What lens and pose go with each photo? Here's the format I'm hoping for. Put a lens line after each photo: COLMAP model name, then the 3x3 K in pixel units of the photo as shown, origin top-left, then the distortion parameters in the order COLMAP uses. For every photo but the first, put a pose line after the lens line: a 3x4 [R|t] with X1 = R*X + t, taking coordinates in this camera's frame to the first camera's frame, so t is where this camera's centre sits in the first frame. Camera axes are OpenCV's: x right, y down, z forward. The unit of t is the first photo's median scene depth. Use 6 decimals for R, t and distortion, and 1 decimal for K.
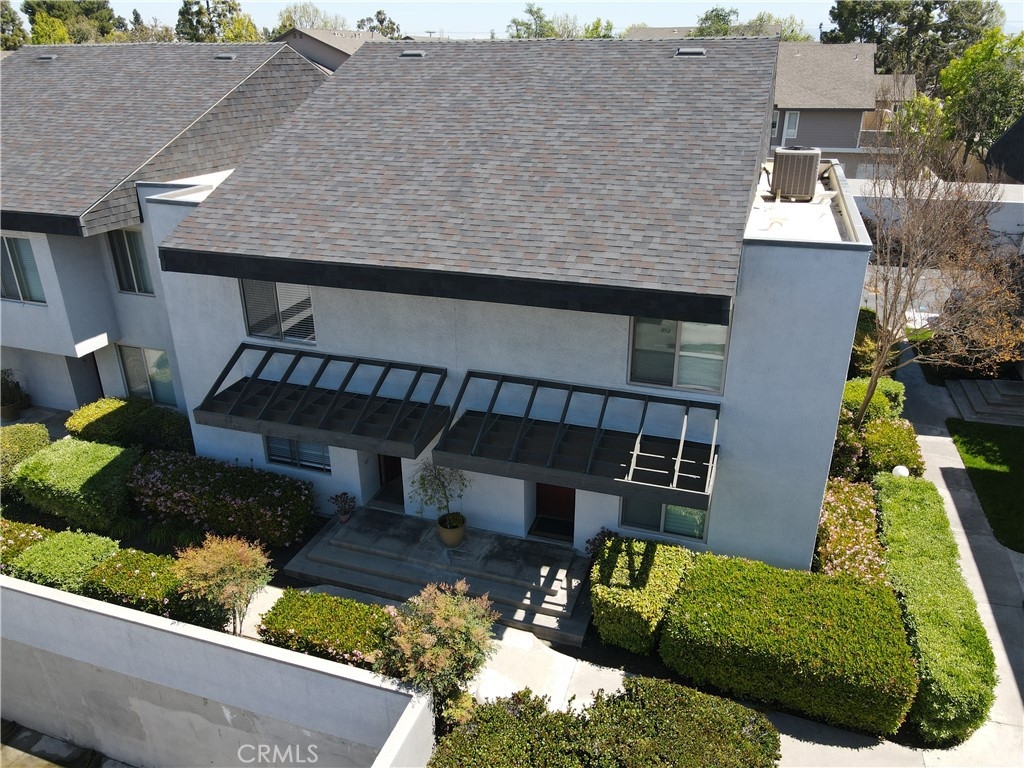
lens RADIAL K [[747.4, 0, 512.0], [0, 747.4, 384.0], [0, 0, 1]] dist [0.013093, 0.005380]
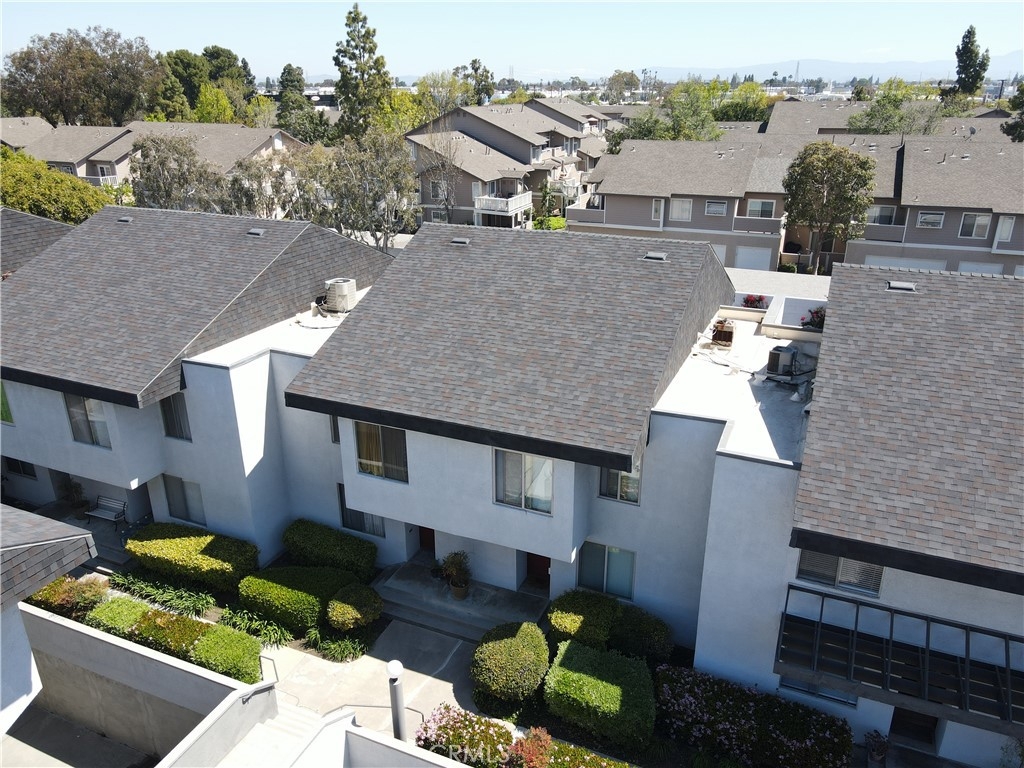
lens RADIAL K [[747.4, 0, 512.0], [0, 747.4, 384.0], [0, 0, 1]] dist [0.013093, 0.005380]
pose [[0.997061, 0.029861, -0.070558, -0.732725], [-0.032475, 0.998817, -0.036192, -0.306079], [0.069394, 0.038377, 0.996851, -0.093313]]
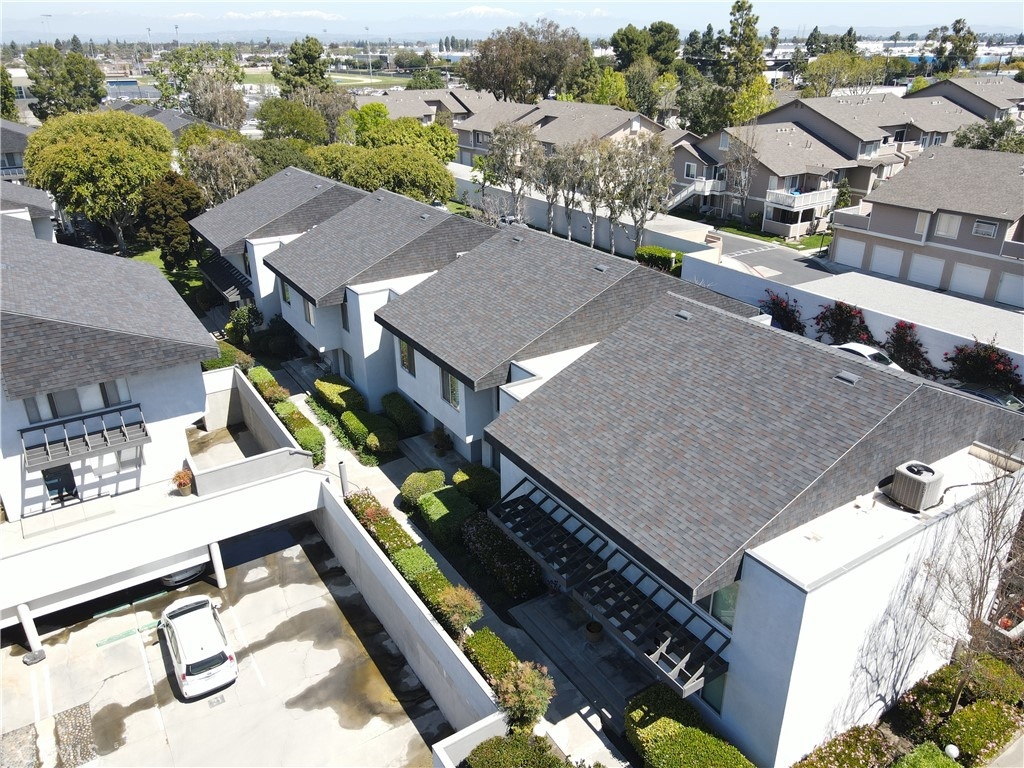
lens RADIAL K [[747.4, 0, 512.0], [0, 747.4, 384.0], [0, 0, 1]] dist [0.013093, 0.005380]
pose [[0.782374, 0.255512, -0.567982, 0.582785], [-0.246737, 0.964510, 0.094023, -0.447337], [0.571849, 0.066581, 0.817653, -0.480613]]
